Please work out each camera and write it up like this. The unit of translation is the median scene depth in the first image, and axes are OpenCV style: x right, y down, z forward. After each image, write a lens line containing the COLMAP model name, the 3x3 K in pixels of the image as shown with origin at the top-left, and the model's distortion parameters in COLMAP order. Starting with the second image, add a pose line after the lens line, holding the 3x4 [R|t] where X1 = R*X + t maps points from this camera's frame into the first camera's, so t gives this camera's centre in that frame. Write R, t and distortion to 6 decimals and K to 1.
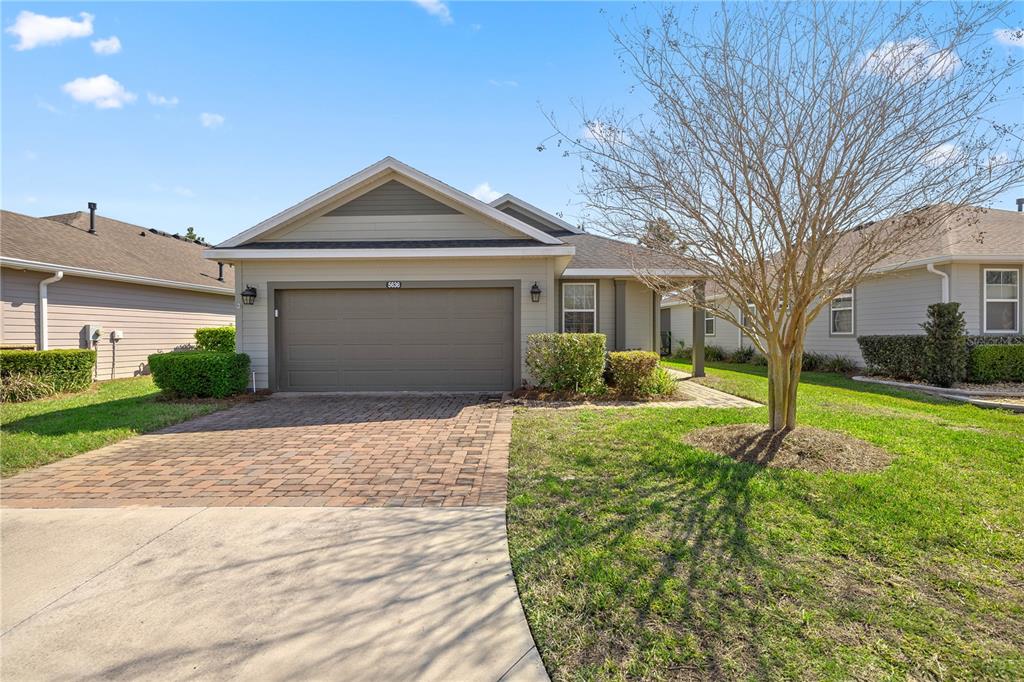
lens RADIAL K [[473.5, 0, 513.0], [0, 473.5, 339.5], [0, 0, 1]] dist [-0.000569, -0.000037]
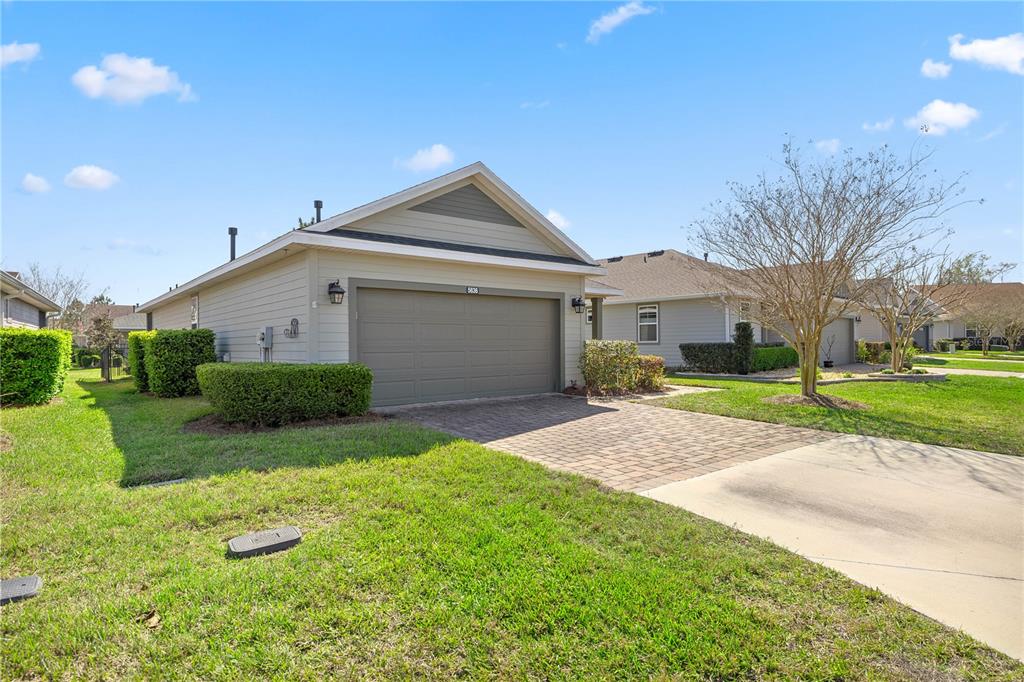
lens RADIAL K [[564.6, 0, 513.1], [0, 564.6, 342.4], [0, 0, 1]] dist [0.004050, 0.000122]
pose [[0.765257, 0.002091, 0.643722, -0.939739], [0.005964, 0.999929, -0.010339, 0.005009], [-0.643698, 0.011751, 0.765190, 0.052518]]
